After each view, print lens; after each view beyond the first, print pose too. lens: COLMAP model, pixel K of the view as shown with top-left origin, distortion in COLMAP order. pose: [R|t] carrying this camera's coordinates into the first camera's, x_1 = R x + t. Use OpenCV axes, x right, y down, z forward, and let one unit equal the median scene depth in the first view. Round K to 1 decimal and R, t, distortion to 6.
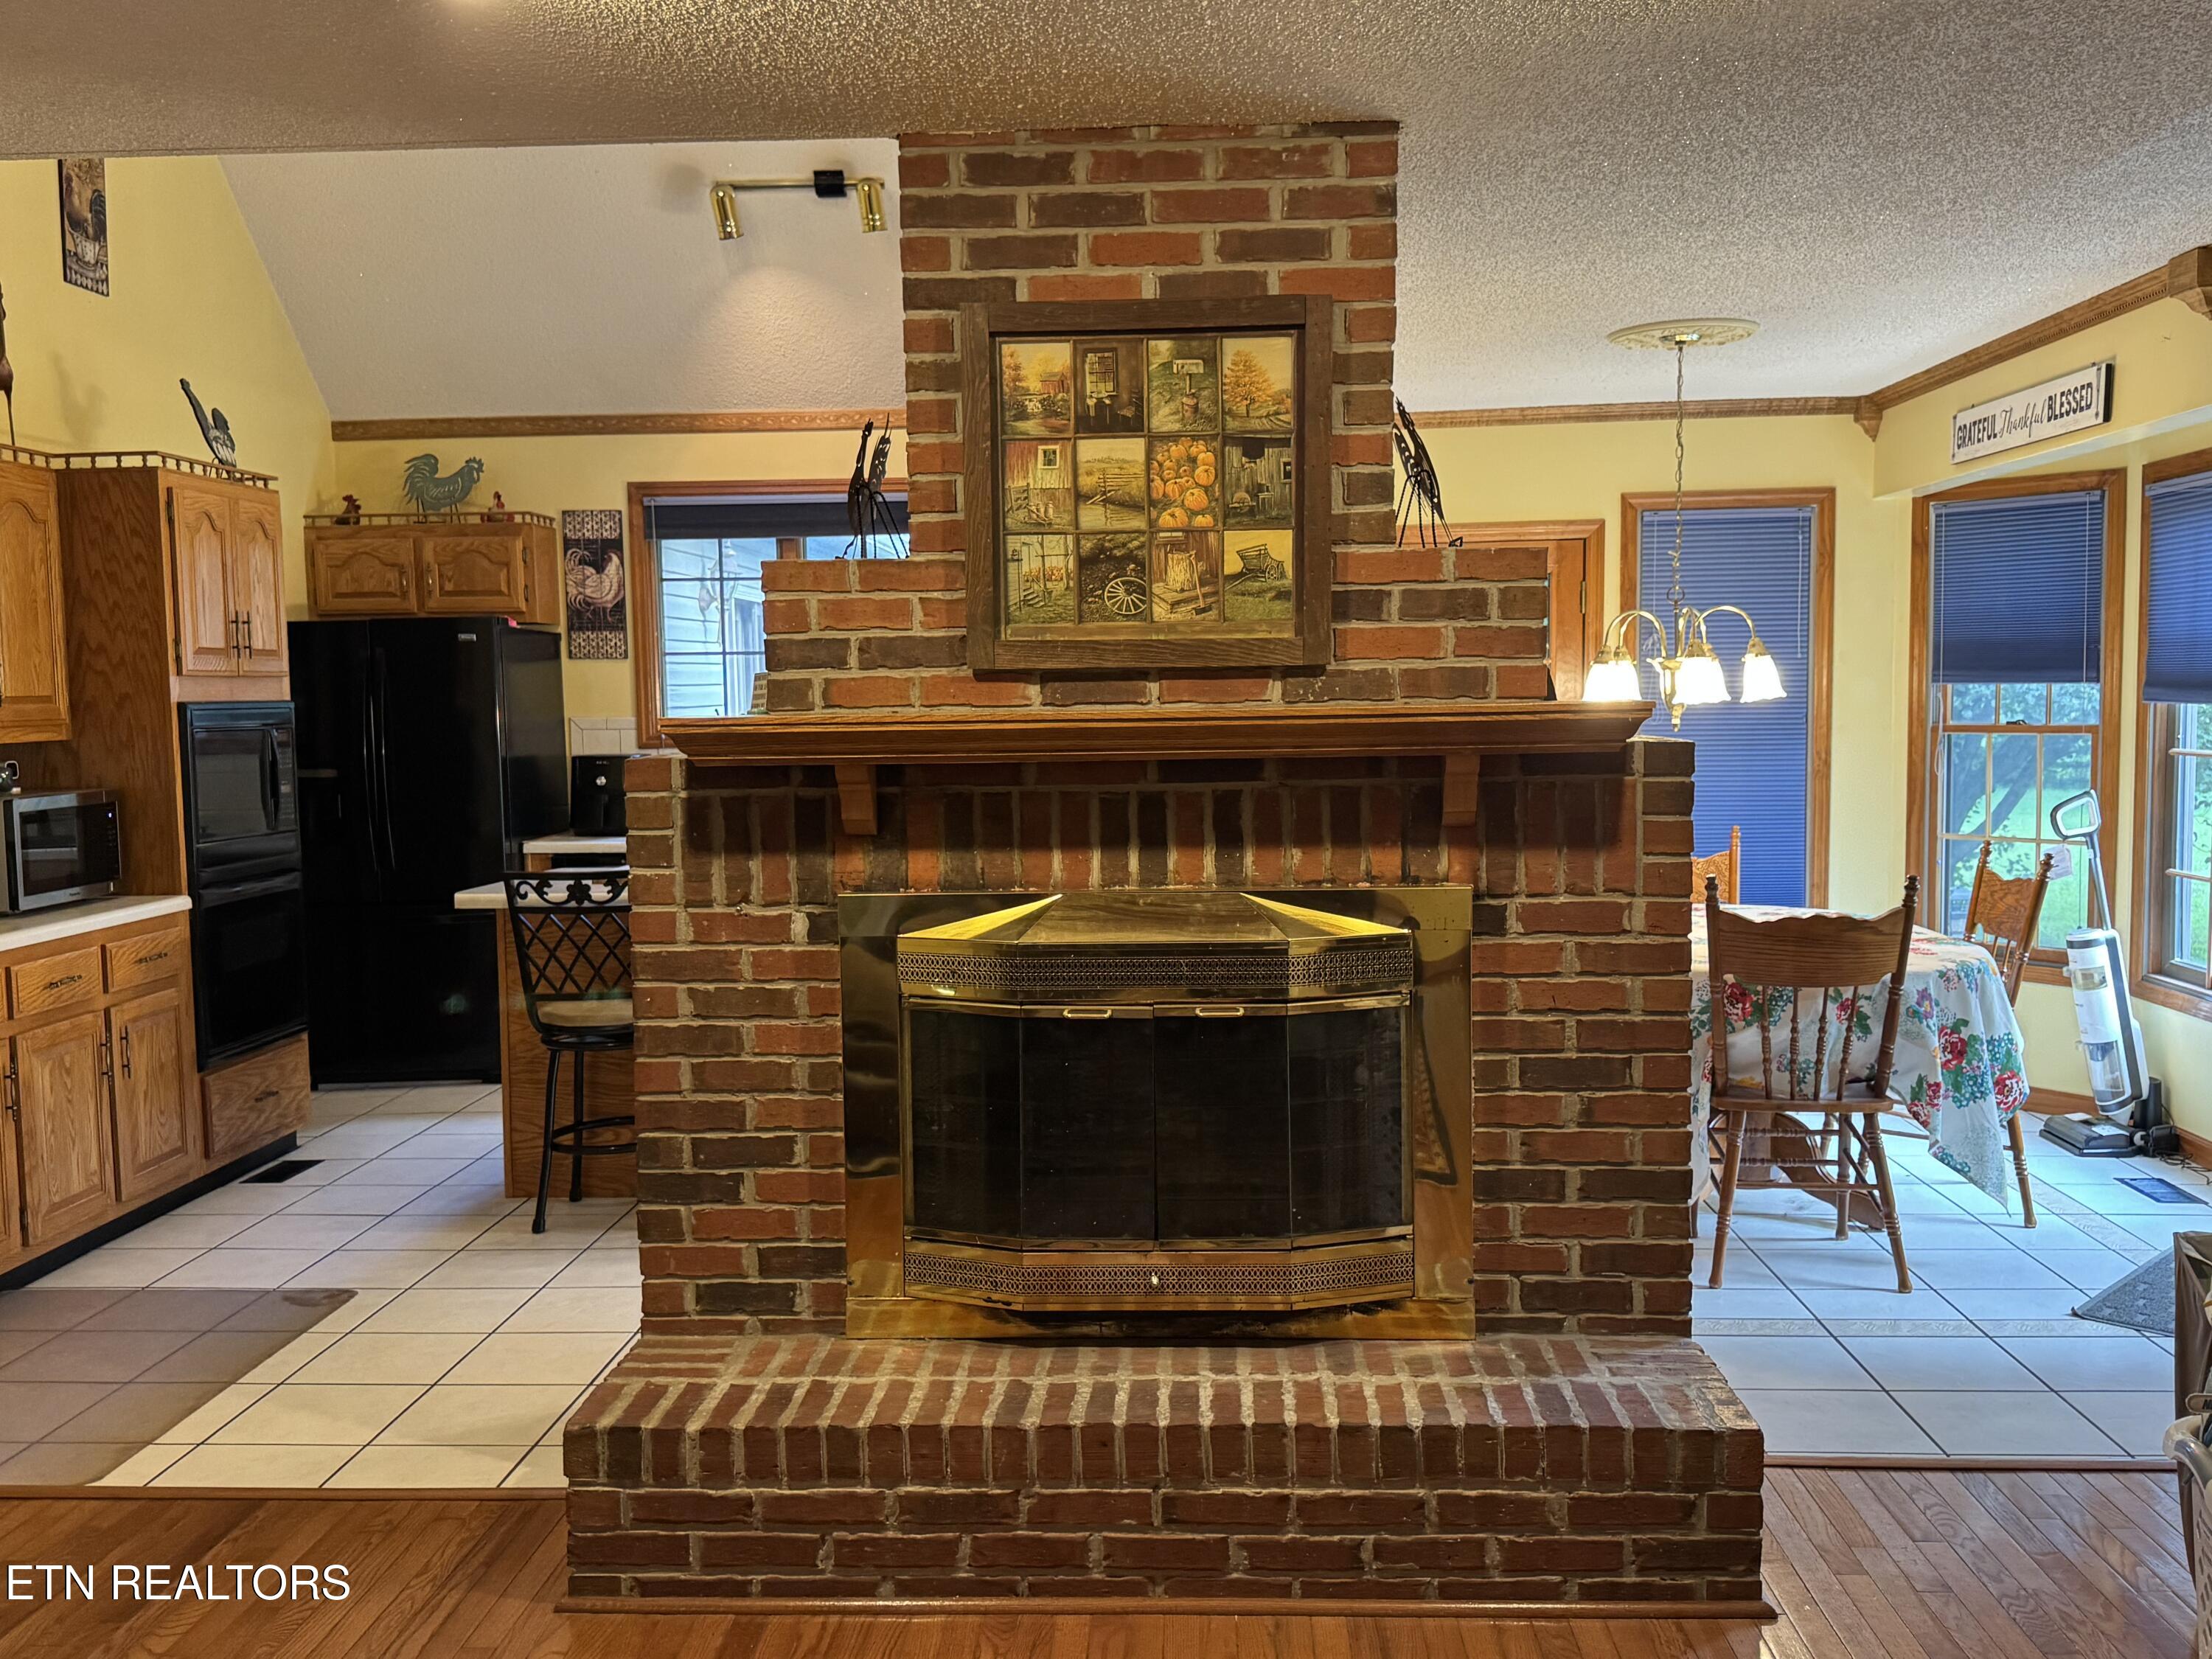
lens RADIAL K [[1939.0, 0, 1107.3], [0, 1939.0, 834.2], [0, 0, 1]] dist [-0.004906, -0.020370]
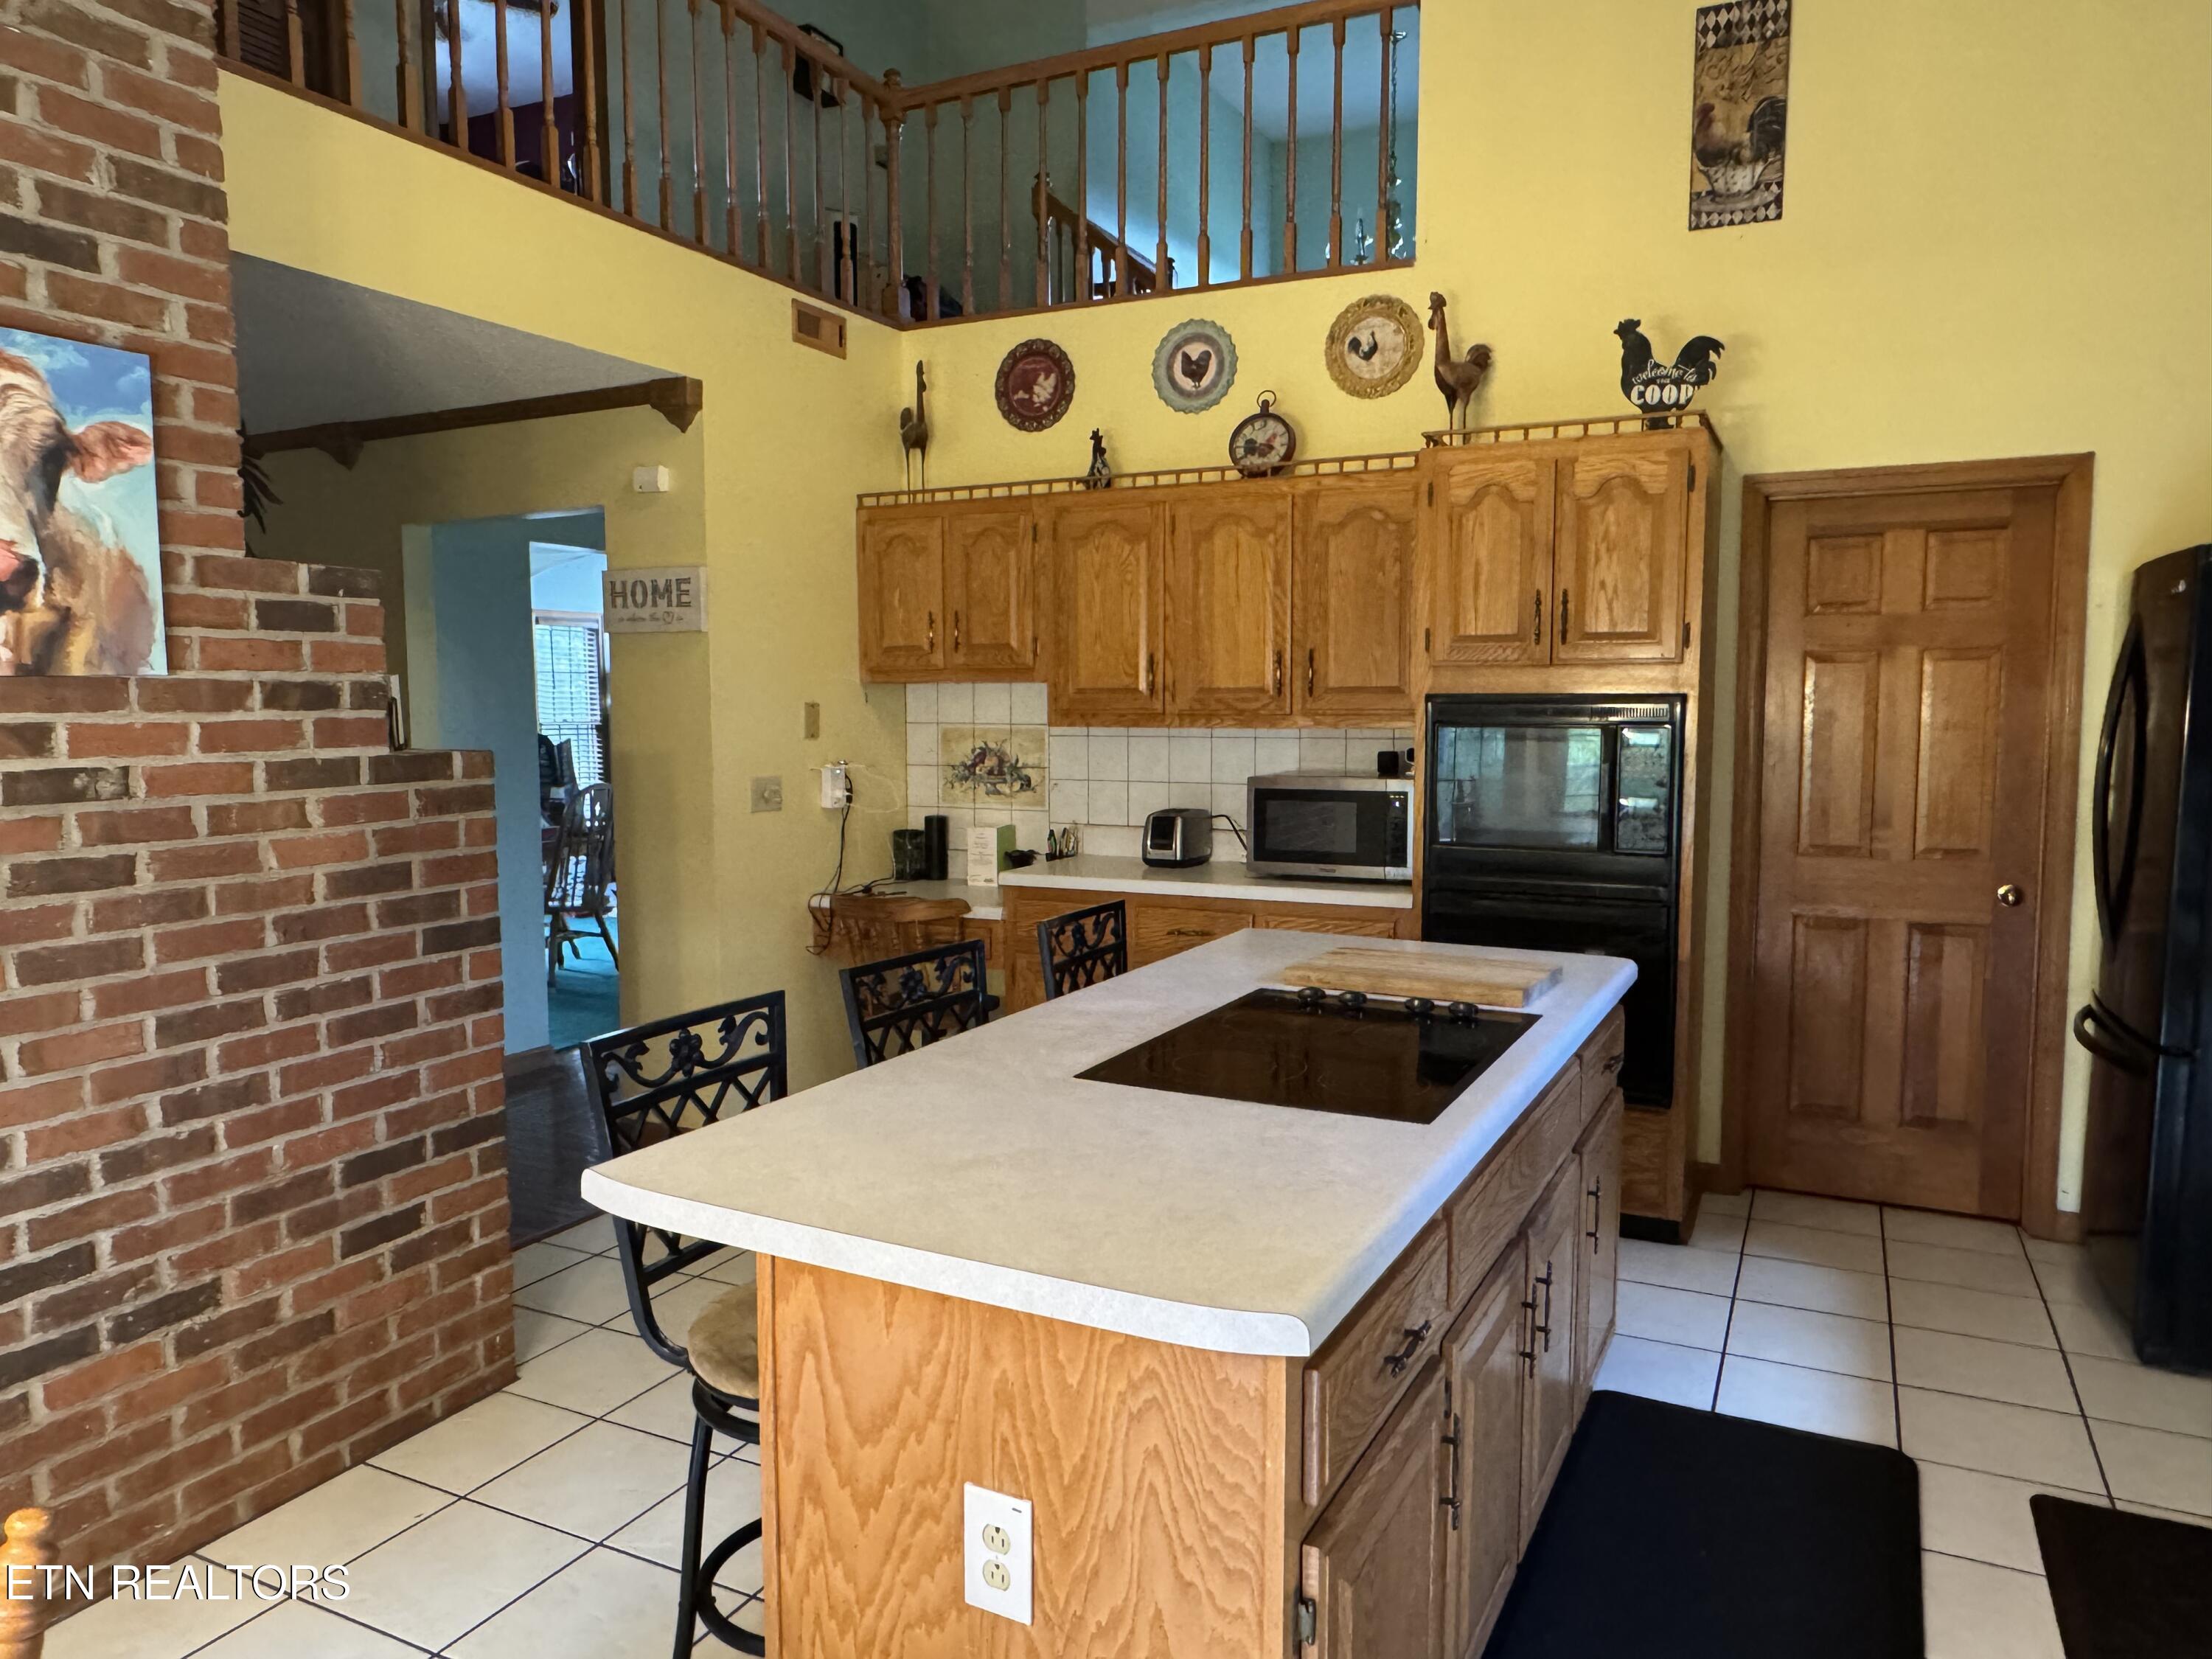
lens RADIAL K [[1501.7, 0, 1093.5], [0, 1501.7, 842.4], [0, 0, 1]] dist [-0.002404, -0.004469]
pose [[-0.400242, 0.101307, -0.910793, 0.197269], [-0.061282, 0.988687, 0.136901, -0.063467], [0.914358, 0.110609, -0.389506, 0.833007]]
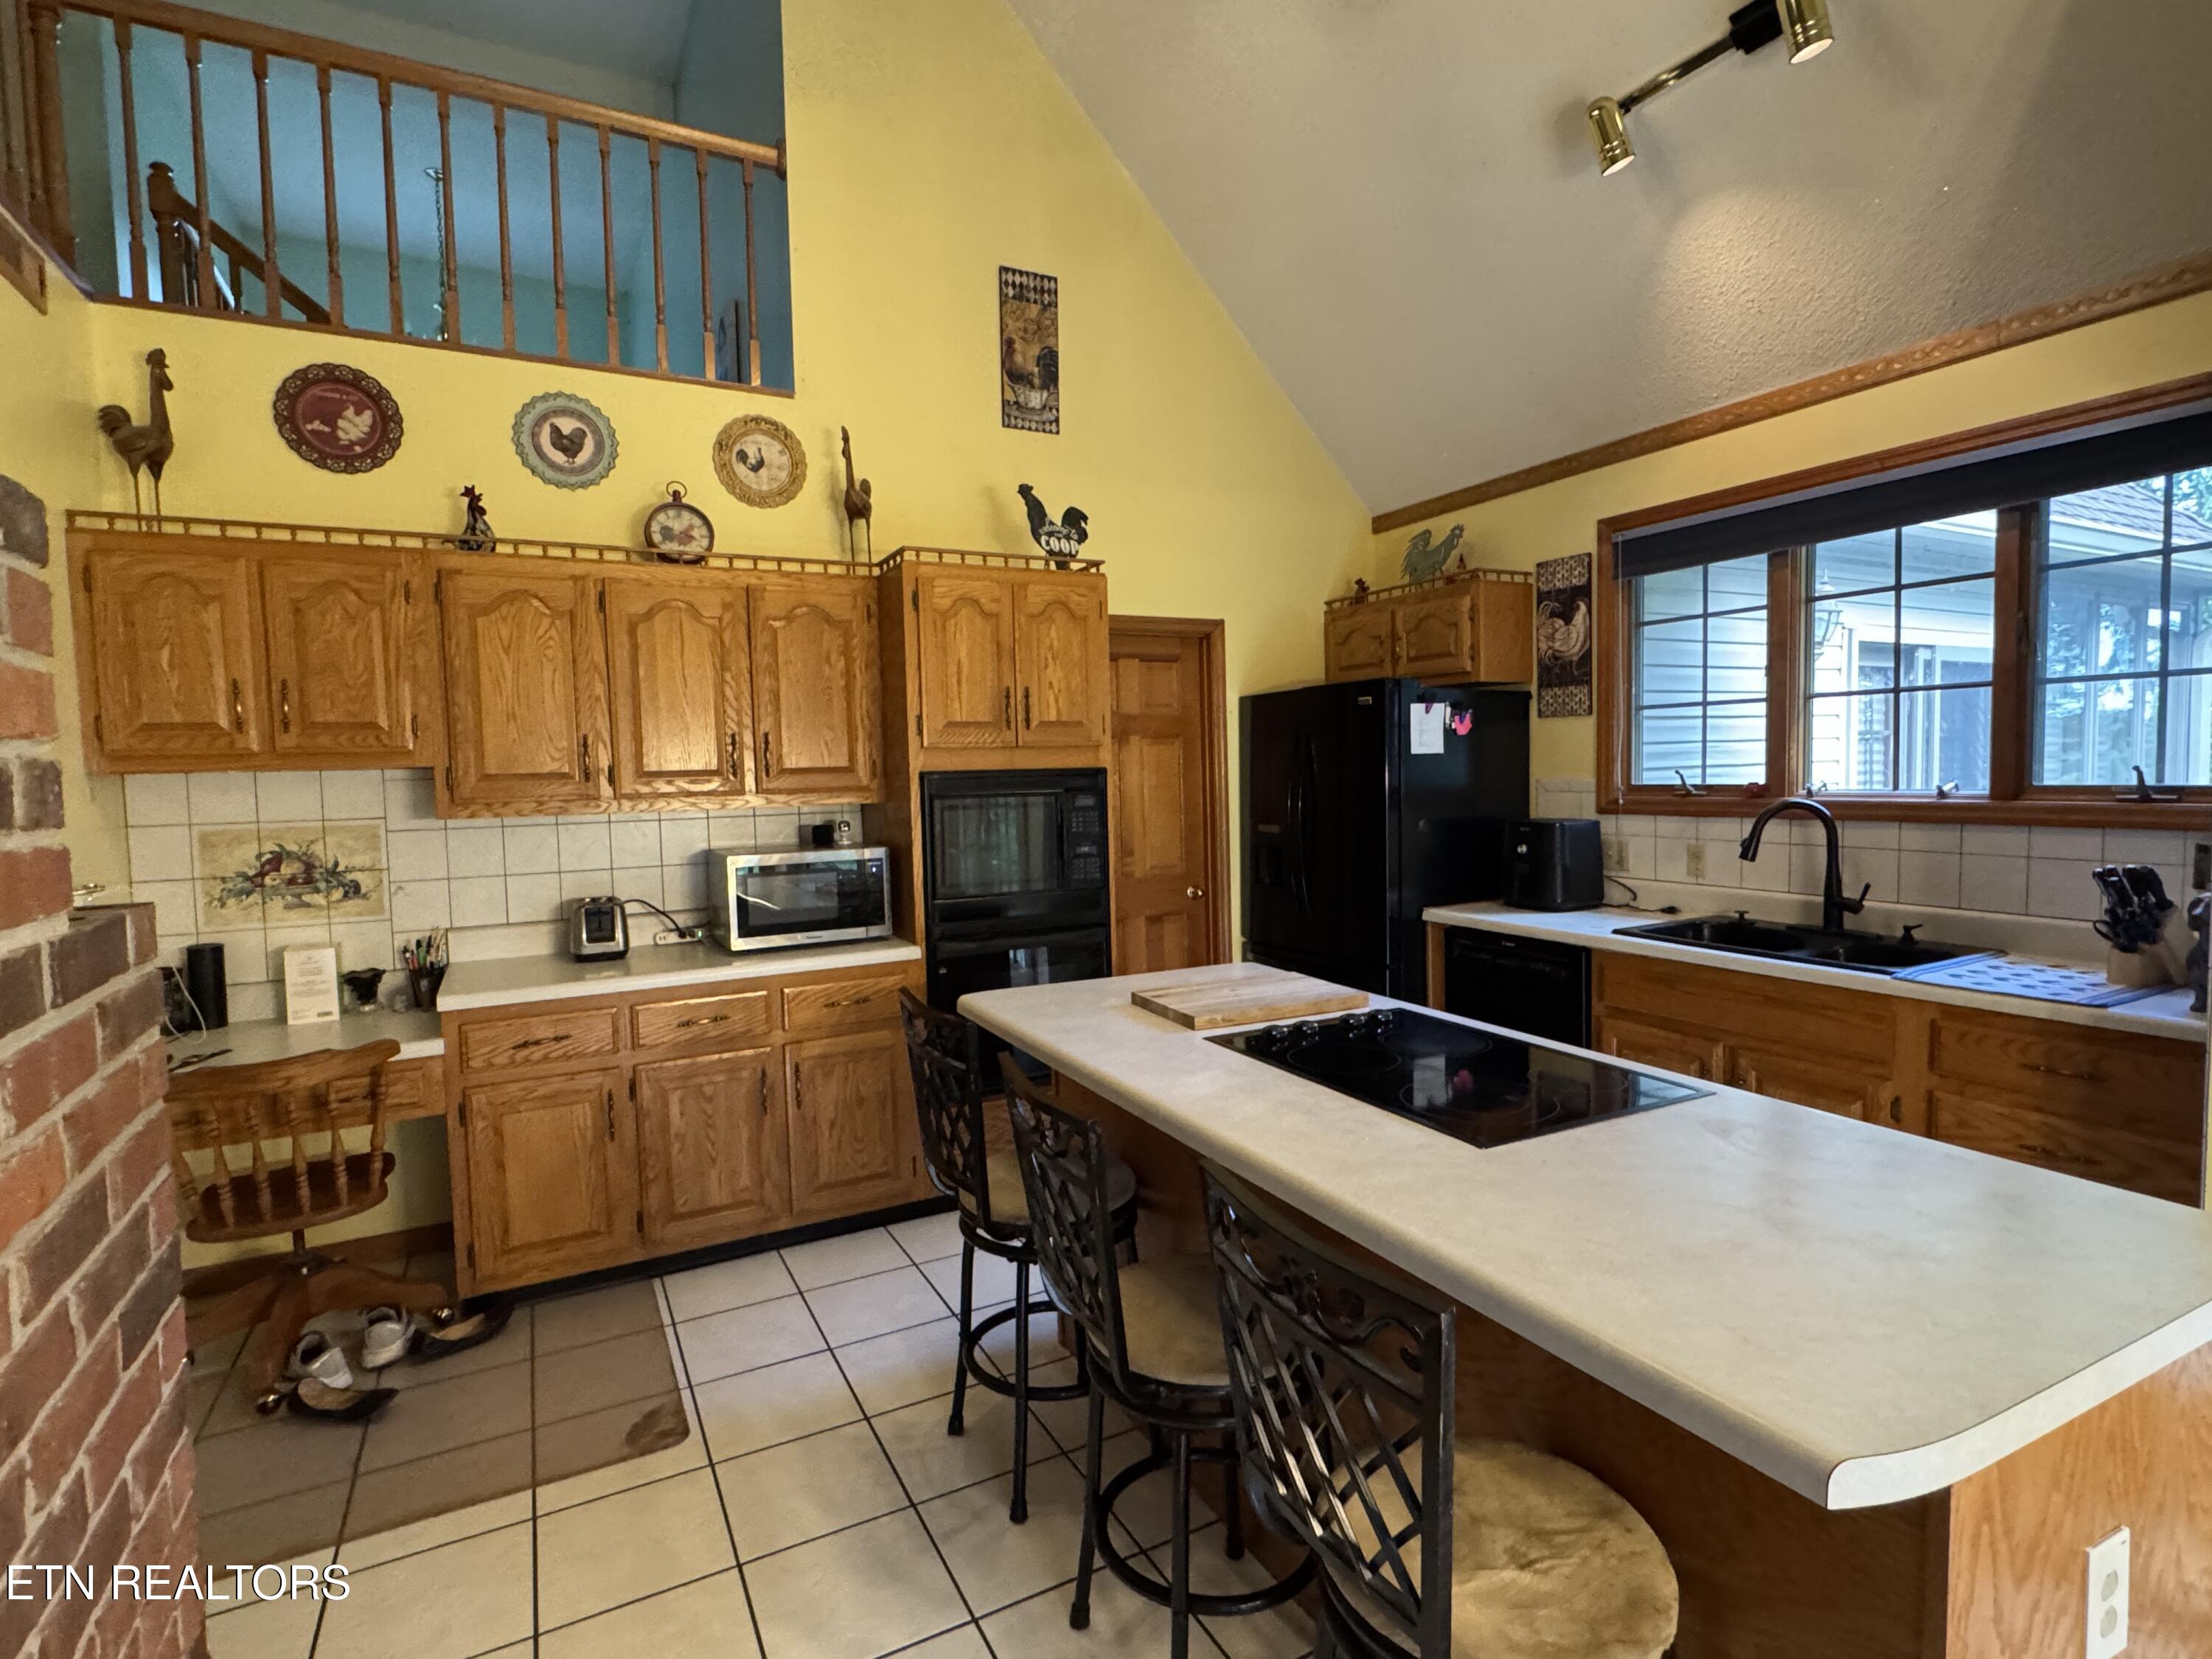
lens RADIAL K [[1092.2, 0, 1097.2], [0, 1092.2, 827.3], [0, 0, 1]] dist [-0.002492, 0.002286]
pose [[0.512409, 0.047625, -0.857420, 0.079170], [-0.046802, 0.998526, 0.027493, -0.042327], [0.857465, 0.026042, 0.513882, 0.555061]]
